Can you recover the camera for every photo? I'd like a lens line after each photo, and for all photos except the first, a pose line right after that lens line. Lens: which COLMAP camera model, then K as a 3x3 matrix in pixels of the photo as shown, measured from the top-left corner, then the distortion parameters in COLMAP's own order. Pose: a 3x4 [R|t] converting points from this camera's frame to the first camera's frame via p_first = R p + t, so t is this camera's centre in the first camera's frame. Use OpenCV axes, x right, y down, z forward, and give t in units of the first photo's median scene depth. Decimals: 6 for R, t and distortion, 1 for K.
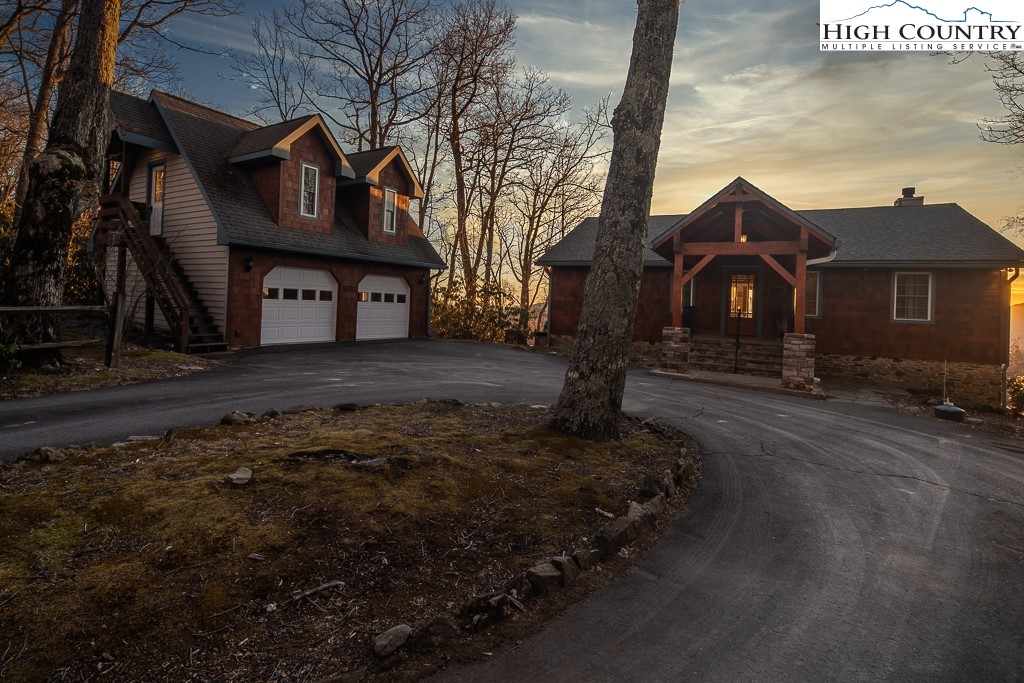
lens RADIAL K [[486.4, 0, 509.0], [0, 486.4, 297.5], [0, 0, 1]] dist [0.000264, -0.000530]
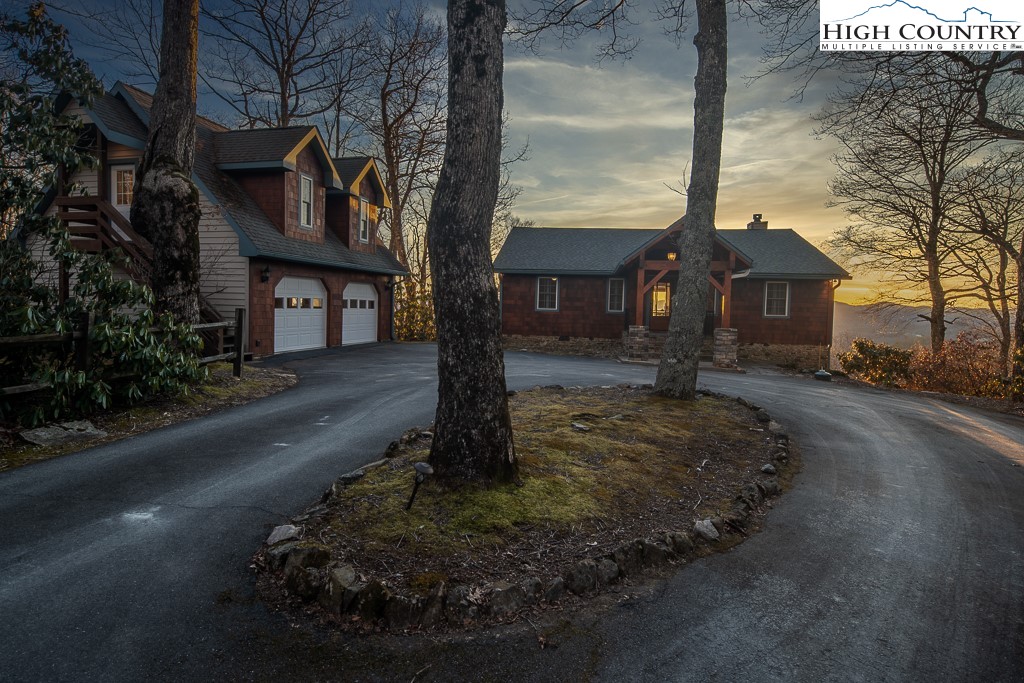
lens RADIAL K [[493.1, 0, 505.8], [0, 493.1, 324.2], [0, 0, 1]] dist [0.003365, 0.000270]
pose [[0.956270, -0.025543, 0.291369, -0.336214], [0.008423, 0.998171, 0.059861, -0.021895], [-0.292365, -0.054789, 0.954736, -0.134026]]
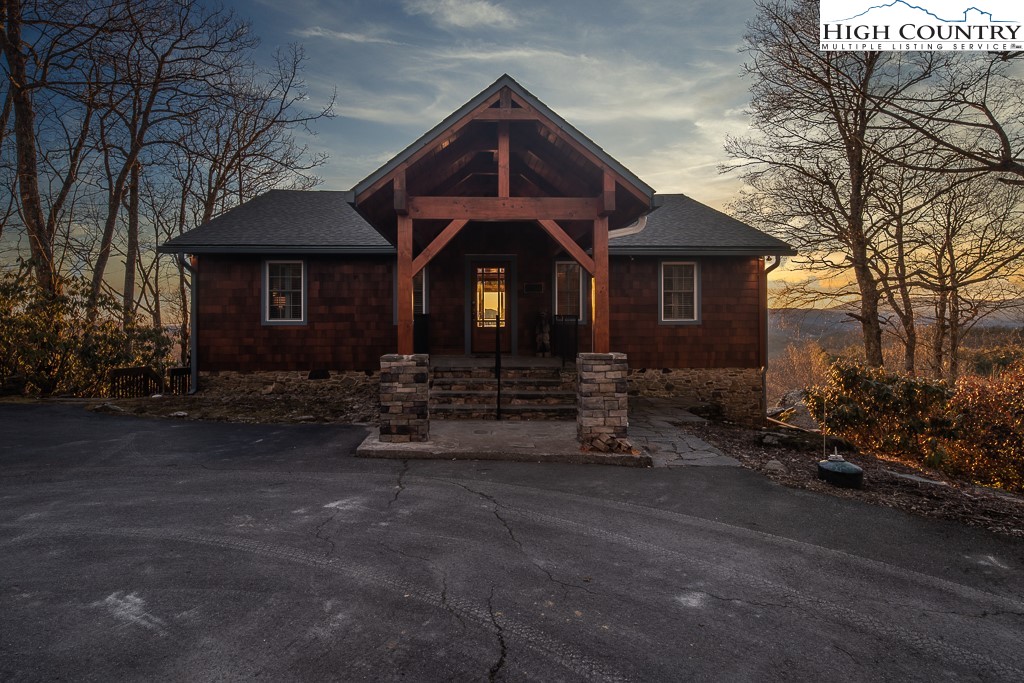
lens RADIAL K [[505.1, 0, 491.2], [0, 505.1, 316.7], [0, 0, 1]] dist [0.002208, 0.000116]
pose [[0.873596, -0.040853, 0.484934, 0.141575], [0.031724, 0.999131, 0.027021, 0.006694], [-0.485616, -0.008221, 0.874133, 0.416869]]
